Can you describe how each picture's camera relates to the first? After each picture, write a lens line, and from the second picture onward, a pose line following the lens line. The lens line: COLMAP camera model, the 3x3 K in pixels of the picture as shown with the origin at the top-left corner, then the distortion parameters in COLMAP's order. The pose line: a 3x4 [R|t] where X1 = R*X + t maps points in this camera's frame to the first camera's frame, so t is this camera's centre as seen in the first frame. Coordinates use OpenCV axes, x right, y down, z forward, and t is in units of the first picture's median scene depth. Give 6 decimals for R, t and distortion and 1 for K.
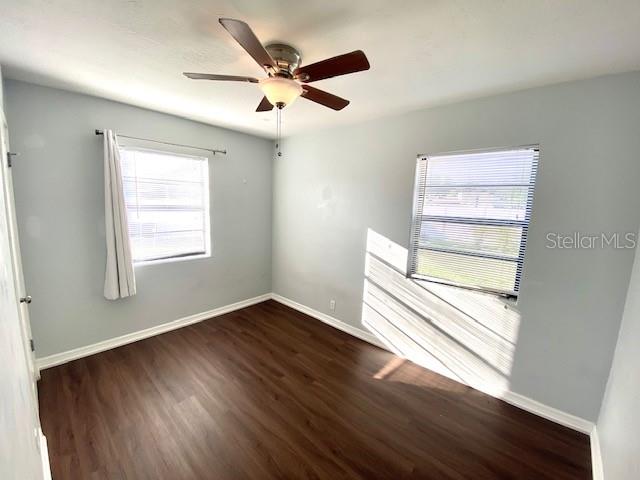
lens RADIAL K [[259.0, 0, 318.1], [0, 259.0, 240.5], [0, 0, 1]] dist [0.000349, -0.000012]
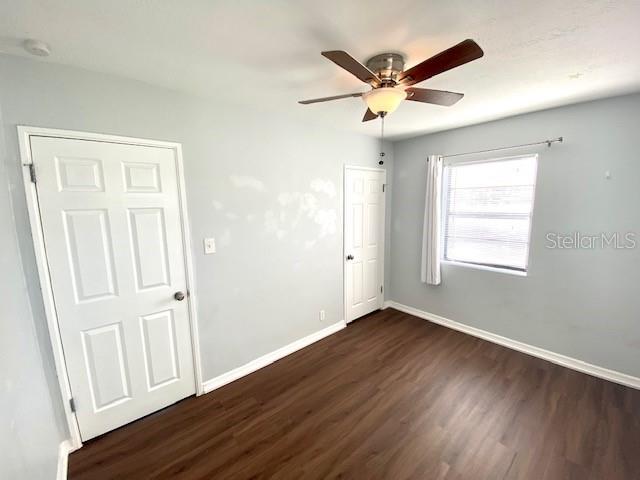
lens RADIAL K [[259.0, 0, 318.1], [0, 259.0, 240.5], [0, 0, 1]] dist [0.000349, -0.000012]
pose [[-0.103946, 0.117805, -0.987582, 0.537115], [-0.135575, 0.982014, 0.131411, -0.082022], [0.985299, 0.147551, -0.086105, 0.523643]]
